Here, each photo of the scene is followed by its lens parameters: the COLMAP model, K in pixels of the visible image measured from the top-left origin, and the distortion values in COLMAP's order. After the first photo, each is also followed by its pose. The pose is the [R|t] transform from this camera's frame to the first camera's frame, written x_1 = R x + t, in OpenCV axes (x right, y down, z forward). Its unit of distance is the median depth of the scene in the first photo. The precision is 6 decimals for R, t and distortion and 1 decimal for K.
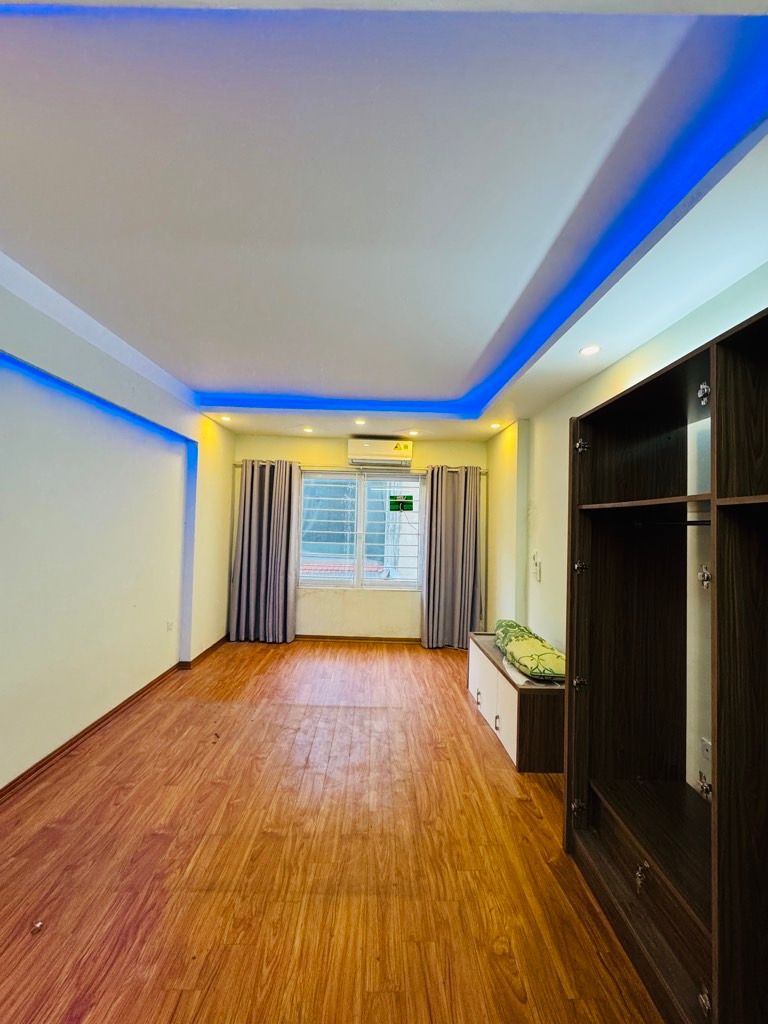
lens RADIAL K [[411.1, 0, 386.4], [0, 411.1, 508.1], [0, 0, 1]] dist [0.000837, 0.000884]
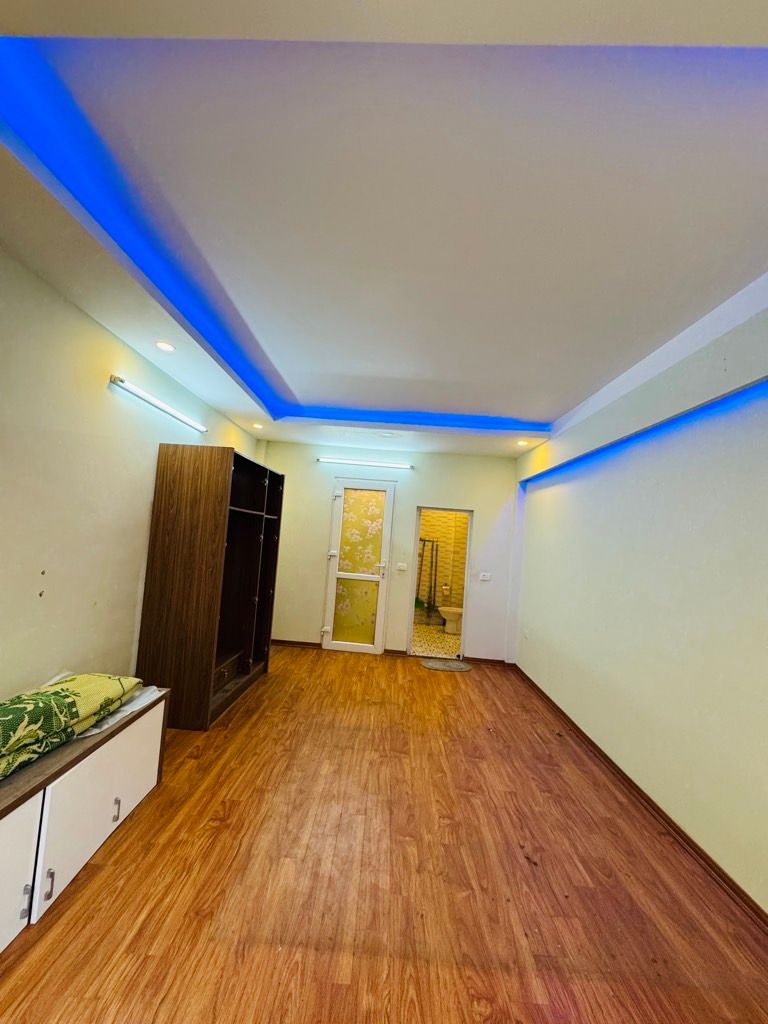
lens RADIAL K [[411.1, 0, 383.3], [0, 411.1, 512.6], [0, 0, 1]] dist [0.000837, 0.000884]
pose [[-0.993561, -0.101306, 0.050732, -0.161336], [-0.105872, 0.989605, -0.097330, 0.083441], [-0.040344, -0.102074, -0.993958, 1.964306]]
